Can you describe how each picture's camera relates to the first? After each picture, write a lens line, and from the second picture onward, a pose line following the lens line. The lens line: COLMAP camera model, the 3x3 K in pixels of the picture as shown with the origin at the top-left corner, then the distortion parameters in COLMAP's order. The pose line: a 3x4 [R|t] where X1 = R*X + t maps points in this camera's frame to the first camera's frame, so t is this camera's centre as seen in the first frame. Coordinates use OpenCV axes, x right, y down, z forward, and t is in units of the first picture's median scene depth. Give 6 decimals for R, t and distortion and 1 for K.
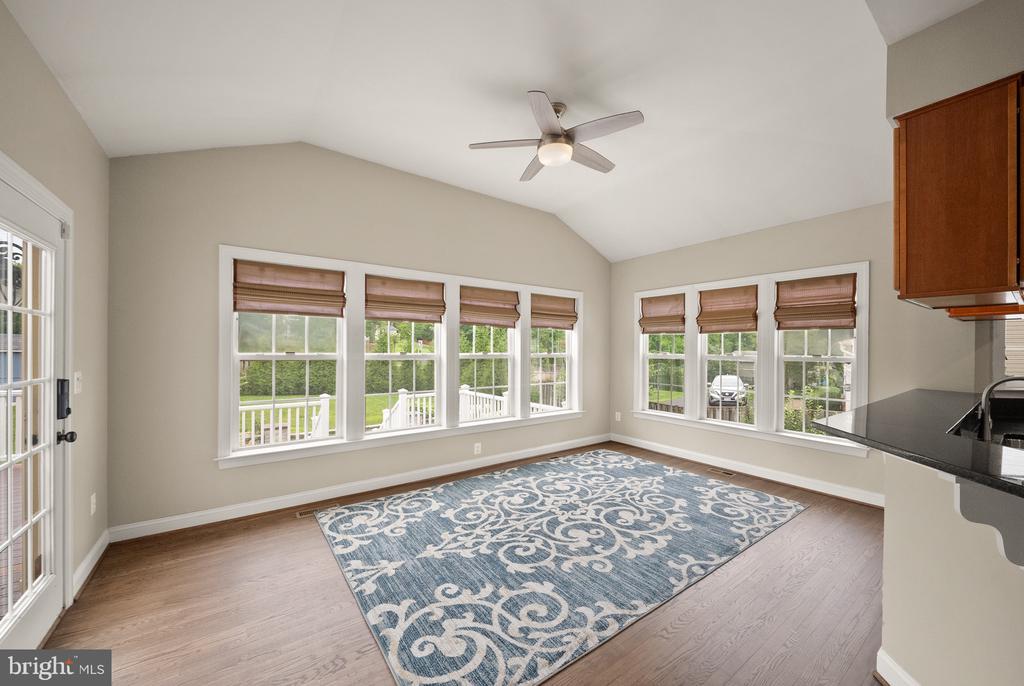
lens RADIAL K [[372.6, 0, 505.2], [0, 372.6, 351.9], [0, 0, 1]] dist [-0.003227, -0.000472]
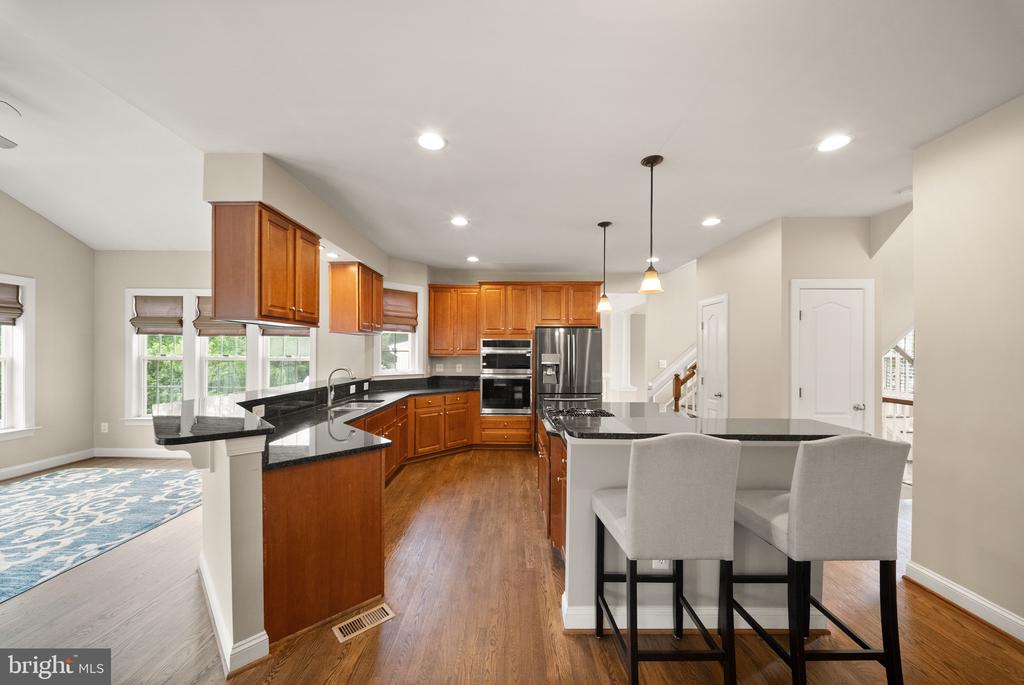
lens RADIAL K [[372.6, 0, 505.0], [0, 372.6, 349.7], [0, 0, 1]] dist [-0.003227, -0.000472]
pose [[0.584091, 0.007313, 0.811655, 0.259599], [0.000376, 0.999957, -0.009280, -0.001146], [-0.811688, 0.005725, 0.584063, -0.482685]]
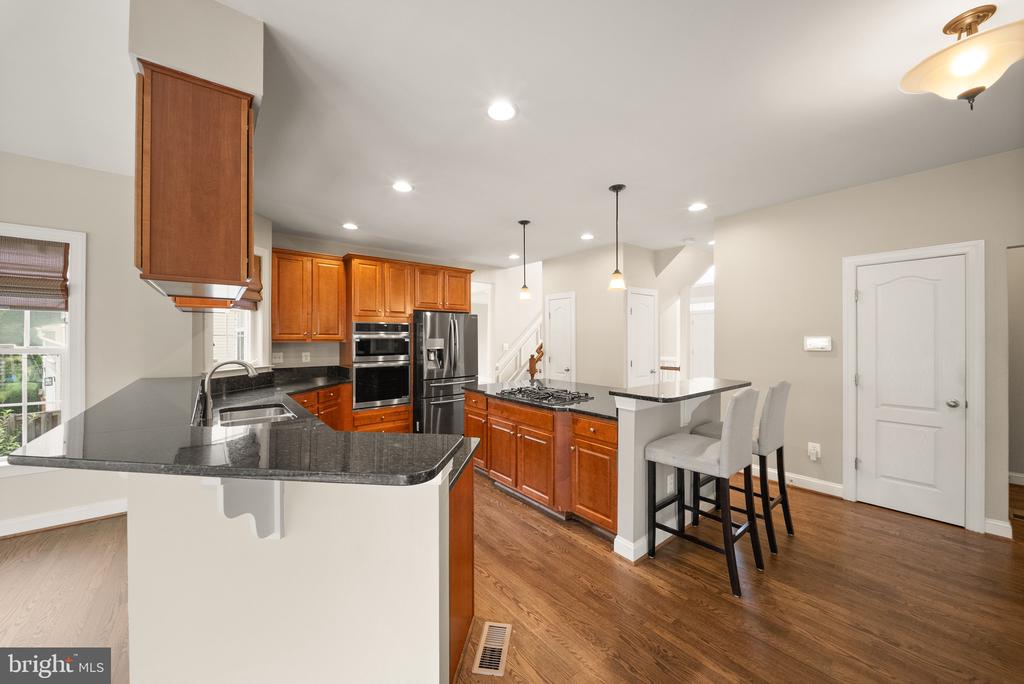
lens RADIAL K [[372.6, 0, 511.1], [0, 372.6, 337.5], [0, 0, 1]] dist [-0.003227, -0.000472]
pose [[-0.071044, -0.000594, 0.997473, 0.079830], [0.005105, 0.999987, 0.000959, -0.002340], [-0.997460, 0.005160, -0.071040, 0.111372]]
